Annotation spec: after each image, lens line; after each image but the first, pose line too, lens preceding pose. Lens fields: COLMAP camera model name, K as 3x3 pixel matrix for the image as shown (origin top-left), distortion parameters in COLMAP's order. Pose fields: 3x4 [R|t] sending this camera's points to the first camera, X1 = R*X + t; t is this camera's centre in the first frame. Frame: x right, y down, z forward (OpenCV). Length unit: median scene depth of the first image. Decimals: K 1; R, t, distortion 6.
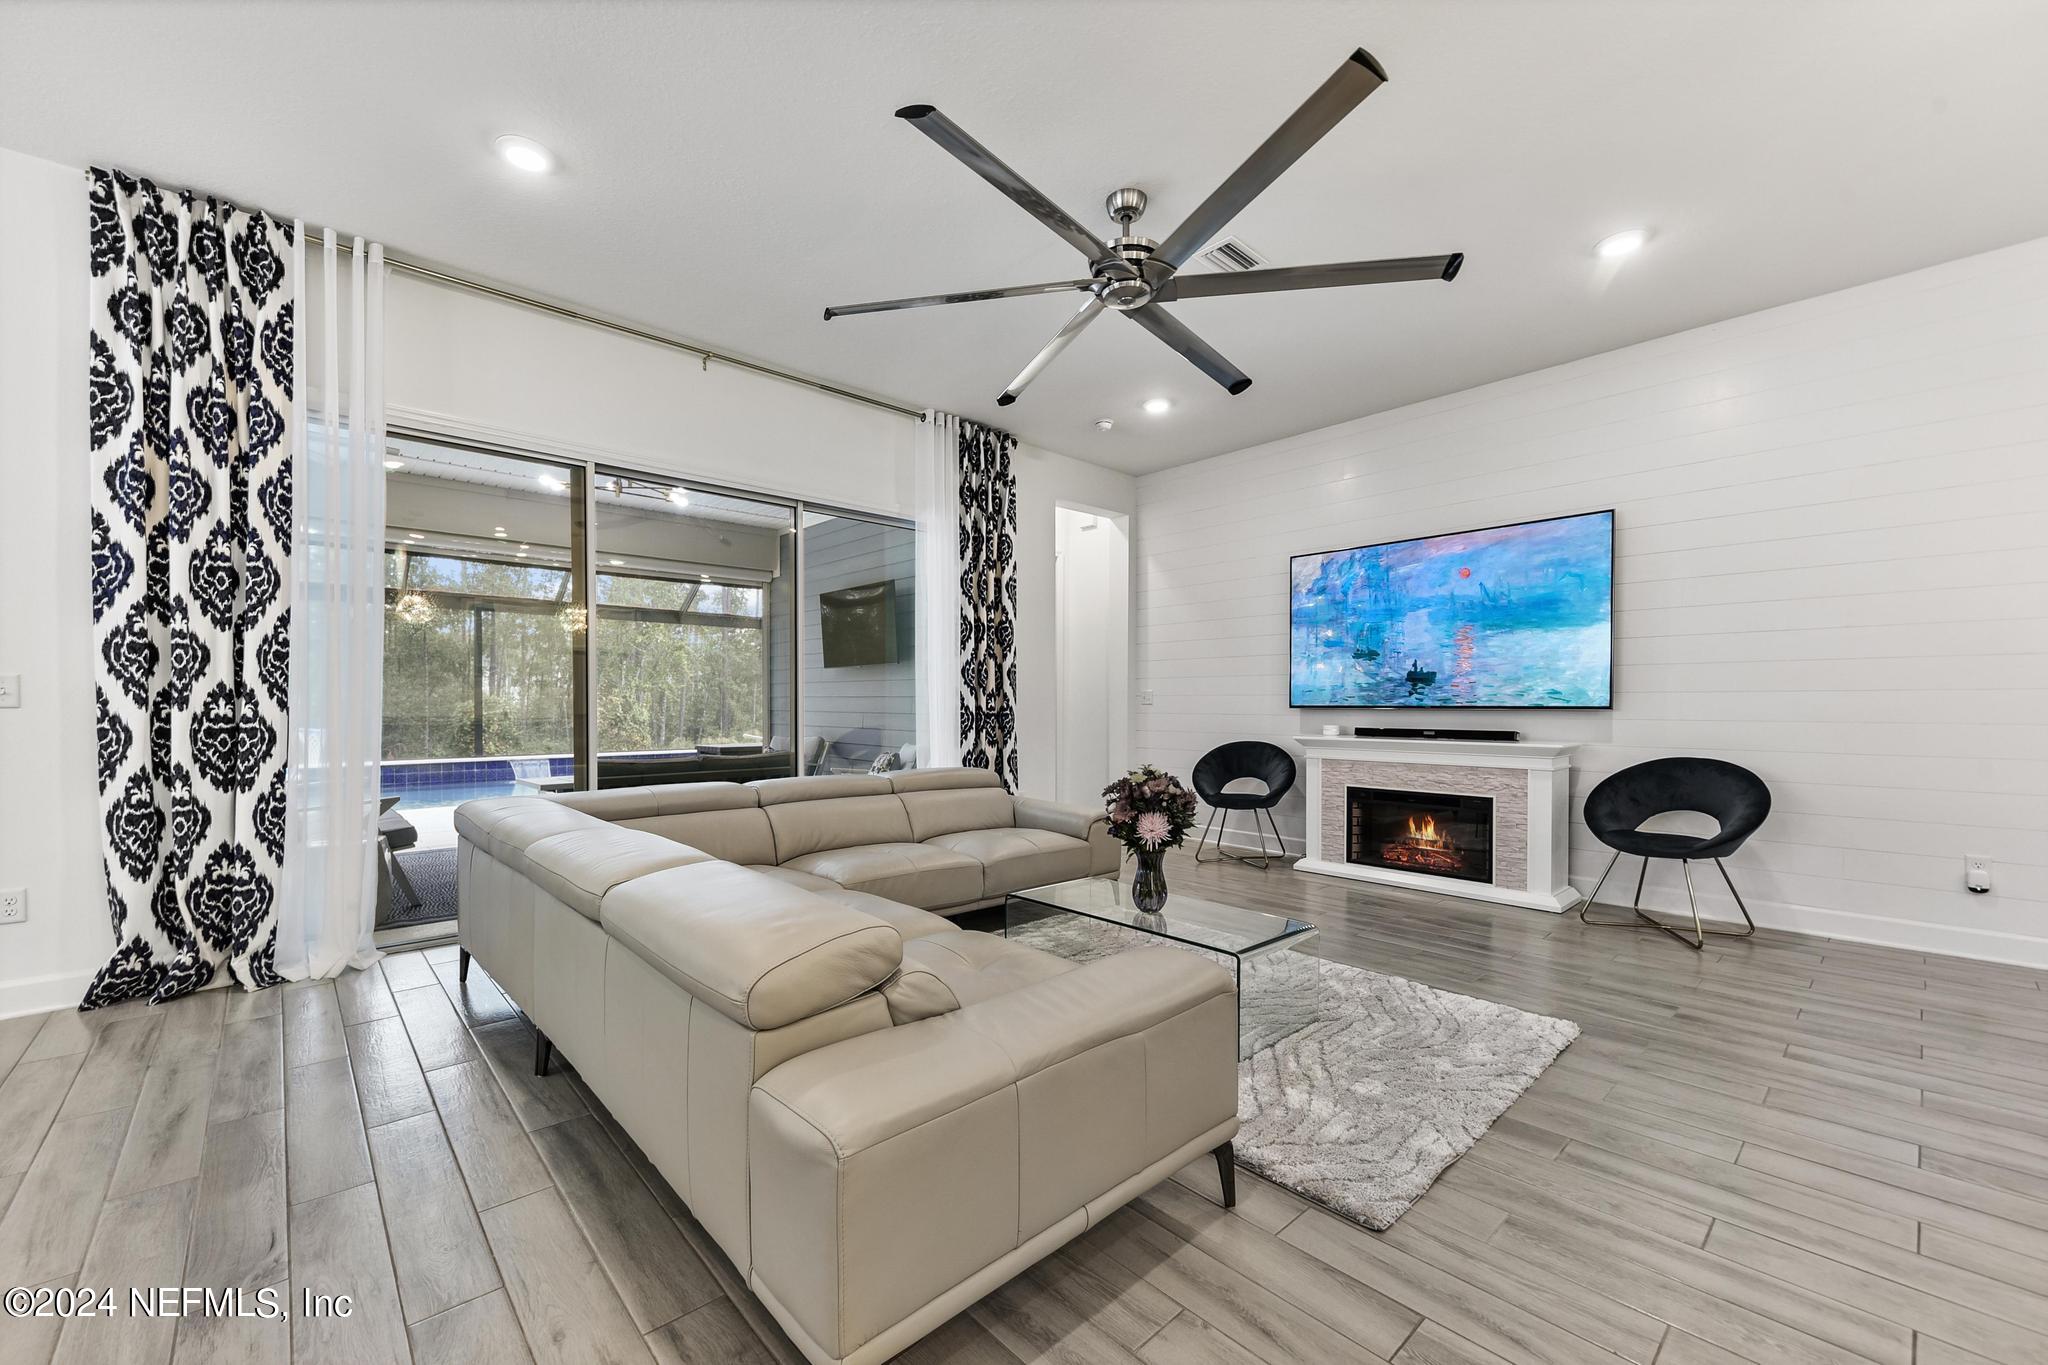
lens RADIAL K [[794.8, 0, 1025.8], [0, 794.8, 714.6], [0, 0, 1]] dist [0.018454, 0.000010]
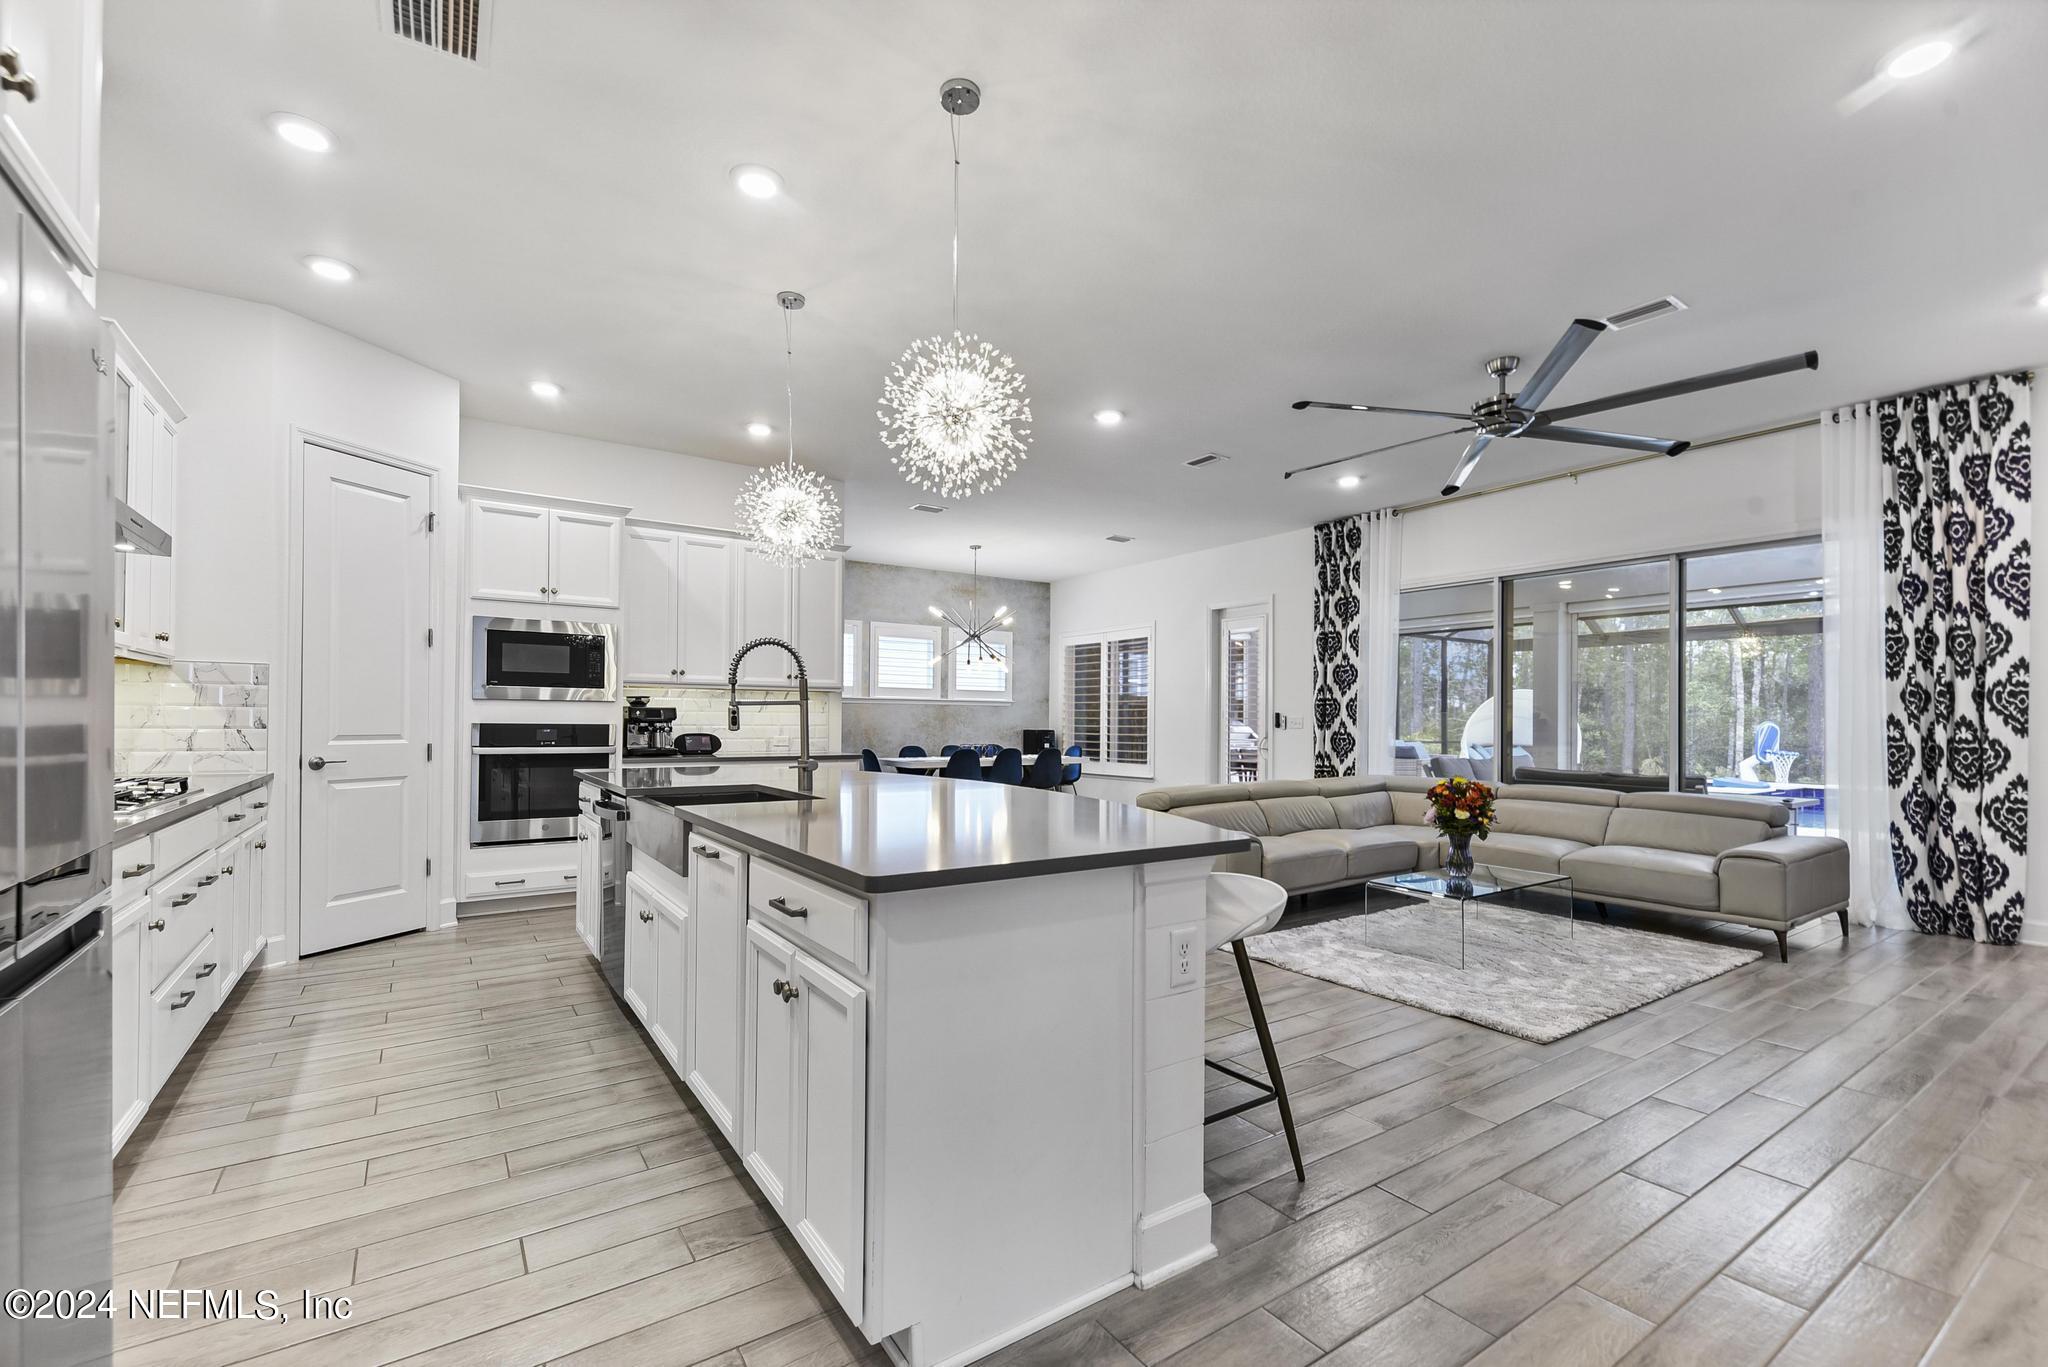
lens RADIAL K [[879.6, 0, 1030.1], [0, 879.6, 699.6], [0, 0, 1]] dist [0.064071, -0.017555]
pose [[-0.170925, -0.016530, -0.985145, 1.014343], [-0.020030, 0.999711, -0.013299, -0.019209], [0.985080, 0.017459, -0.171207, 0.270519]]
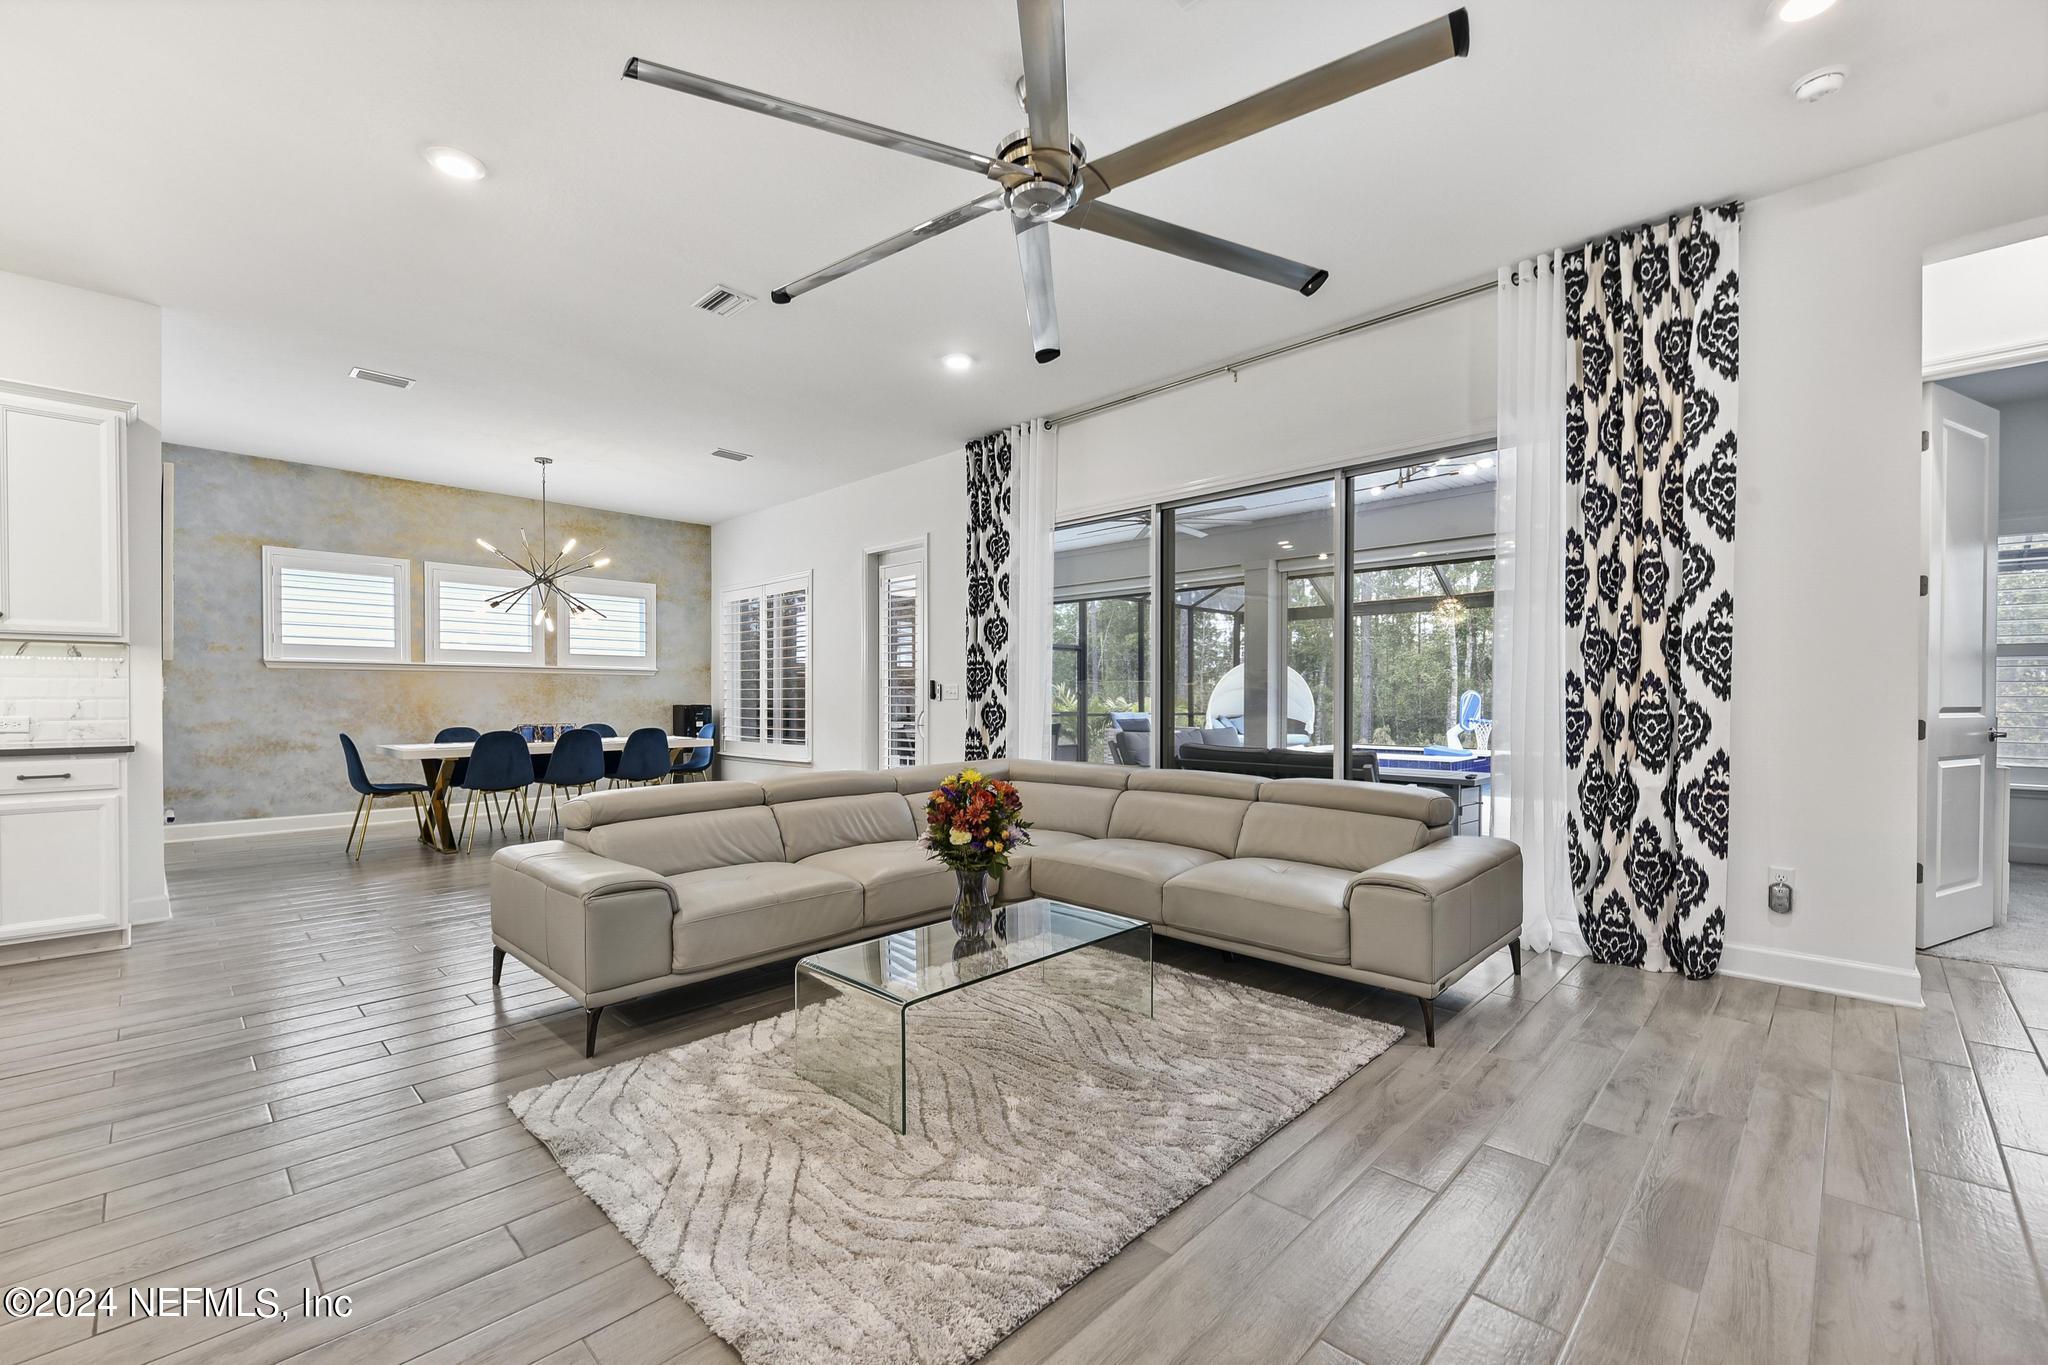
lens RADIAL K [[855.2, 0, 1015.6], [0, 855.2, 686.7], [0, 0, 1]] dist [0.051442, -0.014520]
pose [[0.038040, -0.002412, -0.999273, 0.587362], [-0.014652, 0.999888, -0.002972, -0.013980], [0.999169, 0.014754, 0.038001, 0.526911]]
